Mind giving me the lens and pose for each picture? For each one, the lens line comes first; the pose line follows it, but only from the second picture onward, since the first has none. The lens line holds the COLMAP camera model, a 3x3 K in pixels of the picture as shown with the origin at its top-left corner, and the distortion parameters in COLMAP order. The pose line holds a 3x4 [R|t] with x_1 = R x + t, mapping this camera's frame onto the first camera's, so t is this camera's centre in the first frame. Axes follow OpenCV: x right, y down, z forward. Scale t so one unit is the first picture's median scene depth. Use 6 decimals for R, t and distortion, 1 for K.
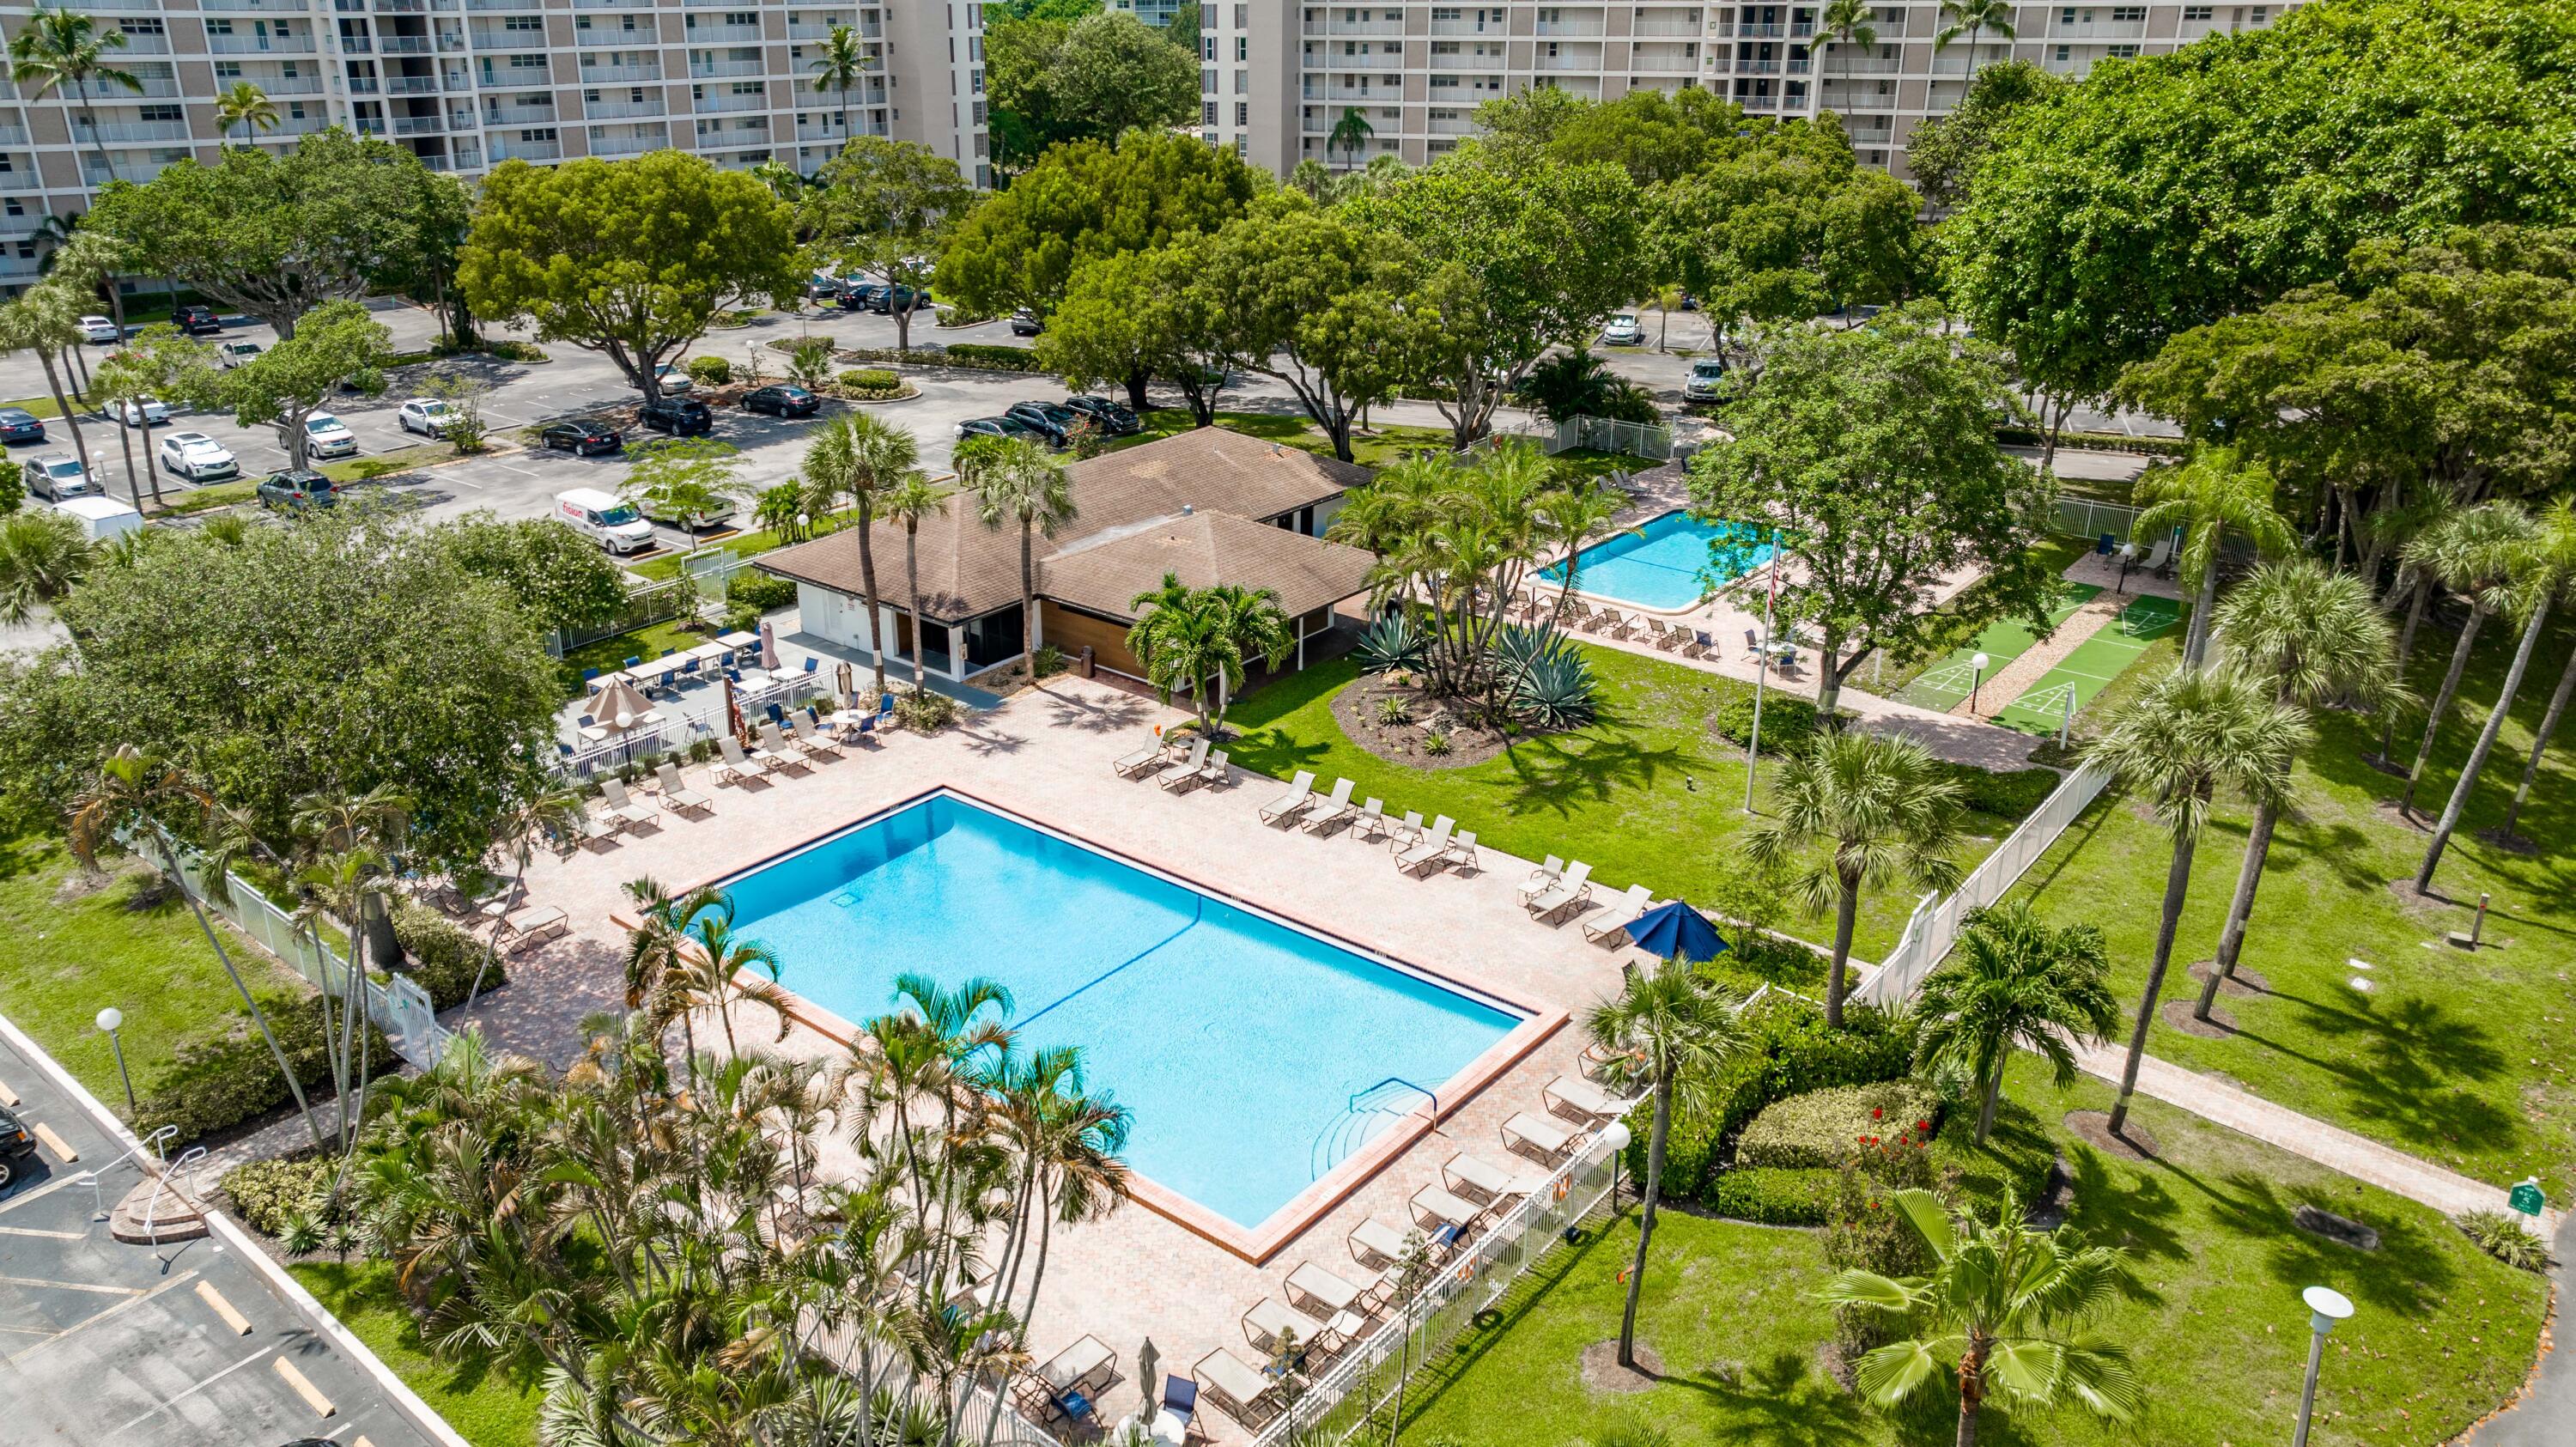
lens RADIAL K [[1821.1, 0, 1288.0], [0, 1821.1, 723.5], [0, 0, 1]] dist [-0.007553, 0.005193]
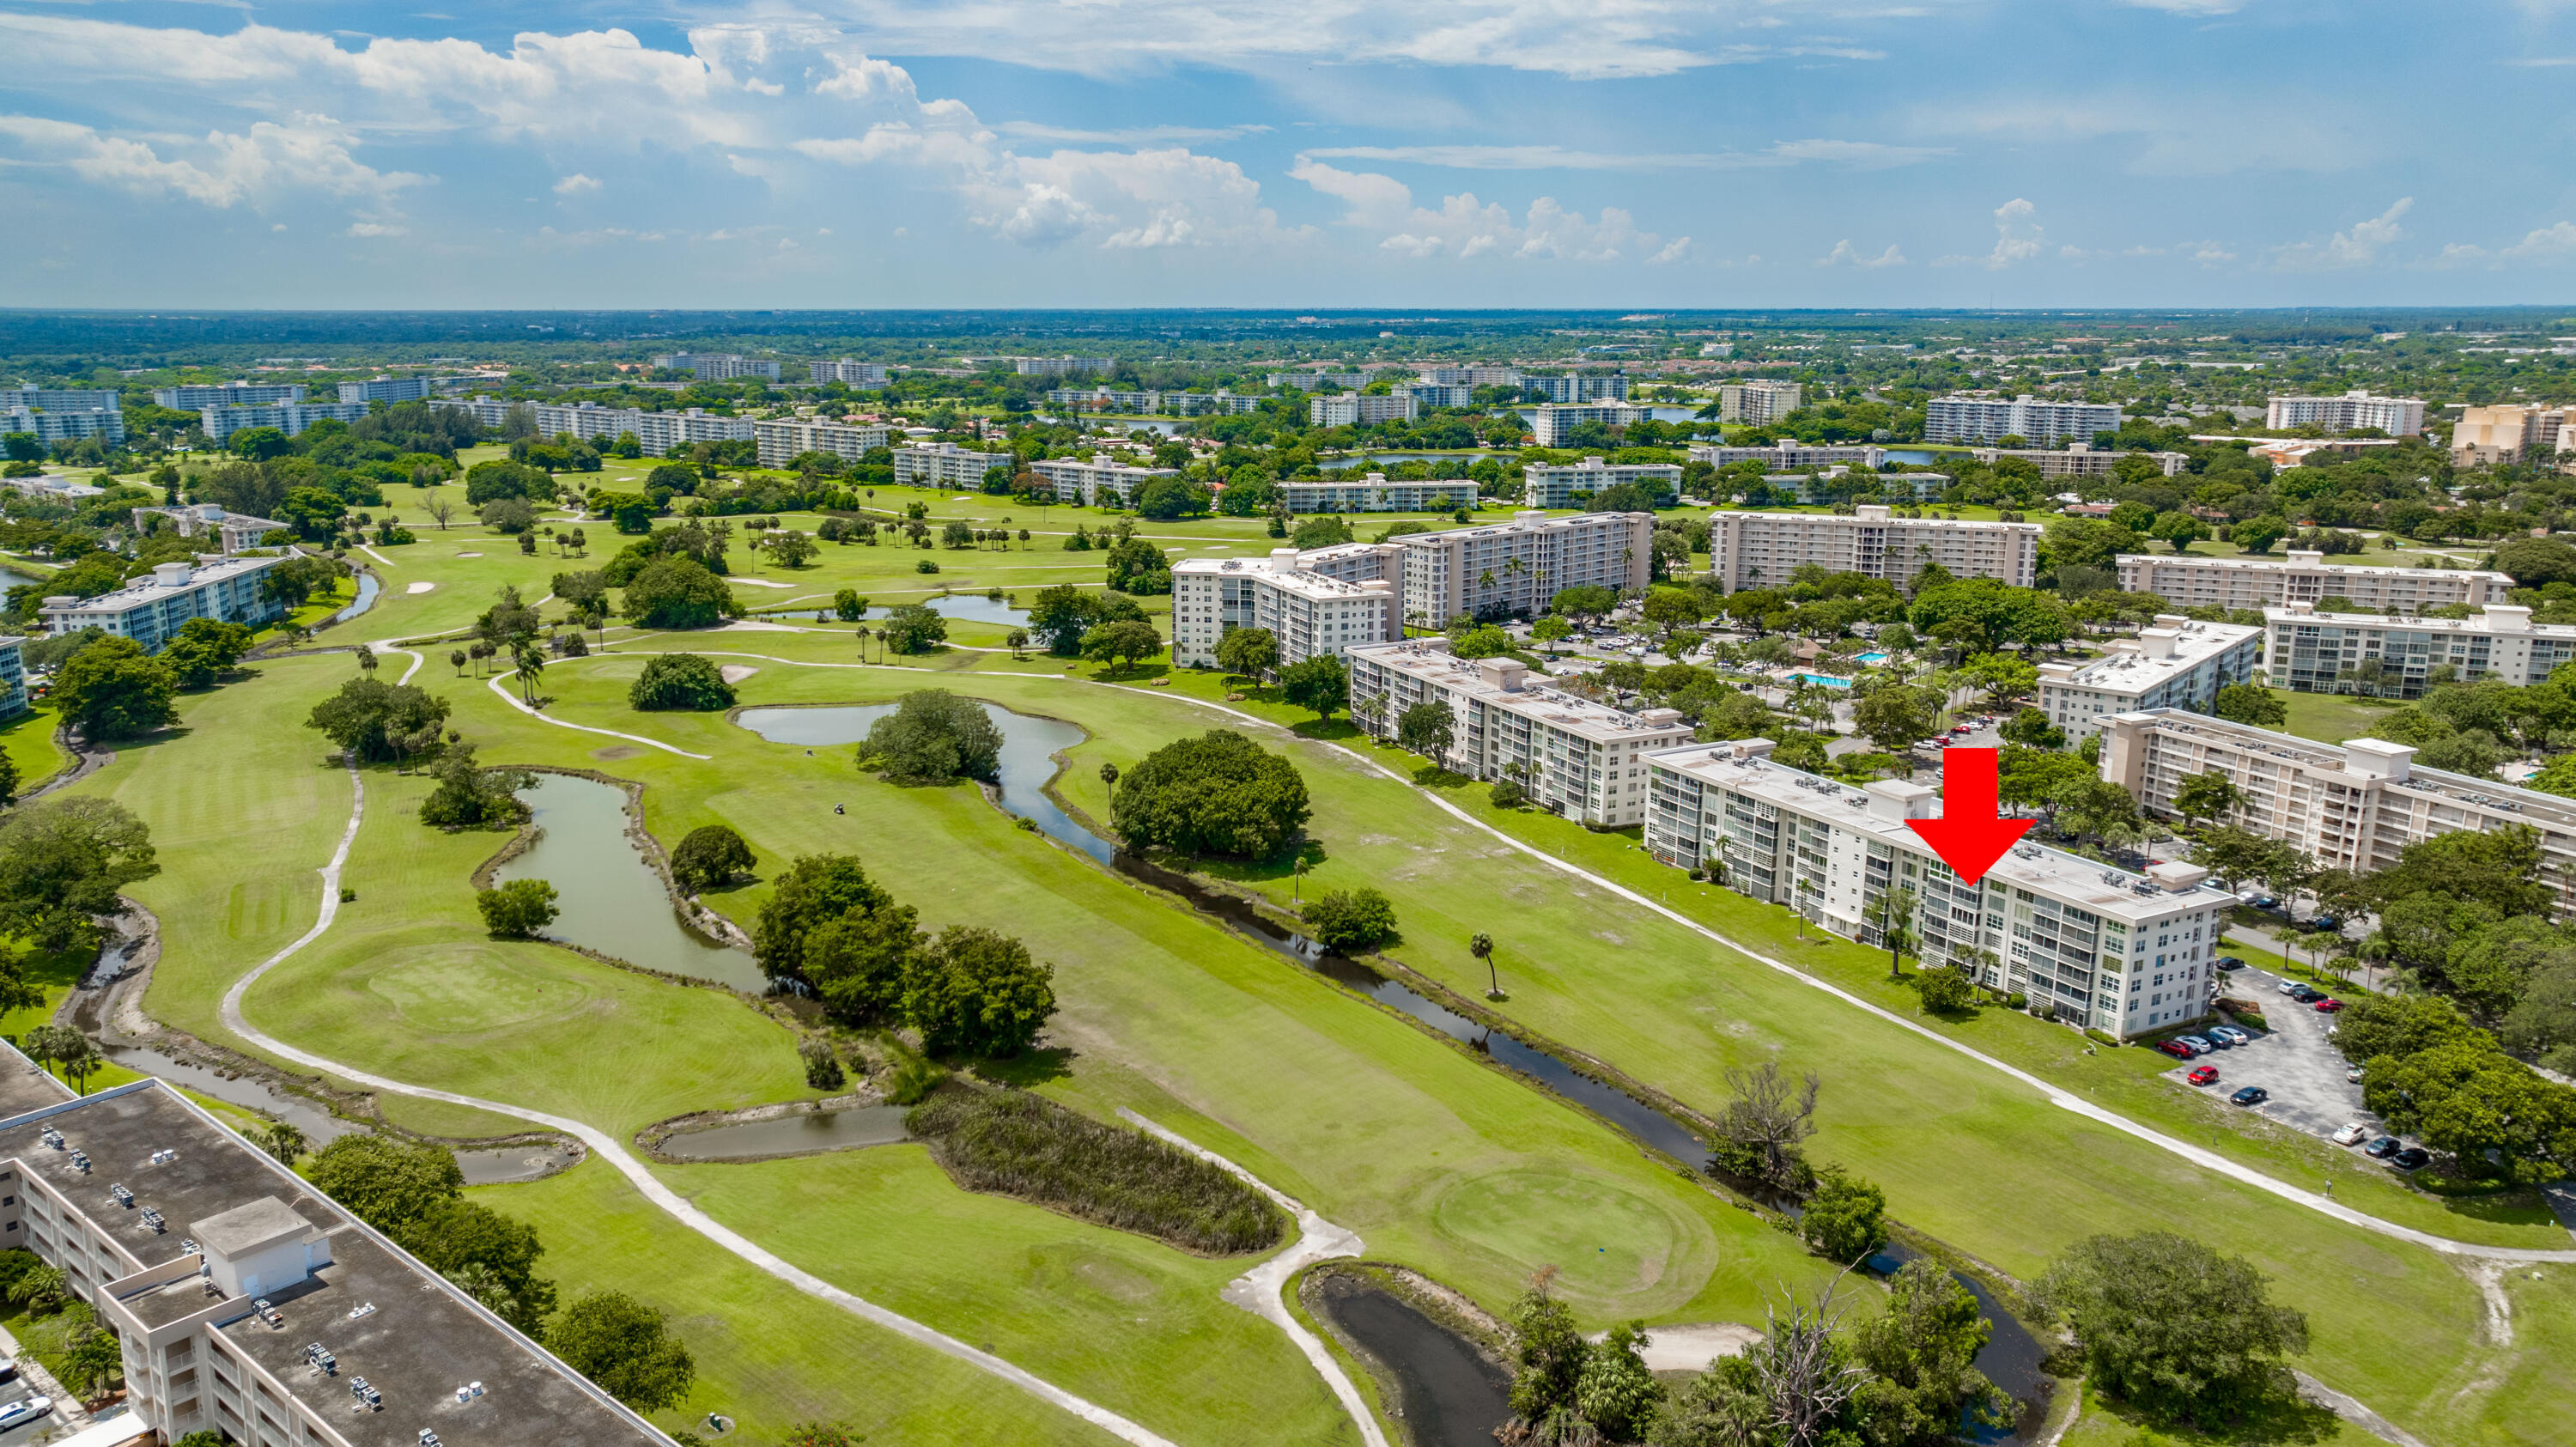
lens RADIAL K [[1832.6, 0, 1288.0], [0, 1832.6, 723.5], [0, 0, 1]] dist [-0.019100, 0.033258]
pose [[0.999232, 0.013455, -0.036794, -0.772948], [-0.019269, 0.986510, -0.162561, 0.597741], [0.034111, 0.163145, 0.986012, -2.643515]]
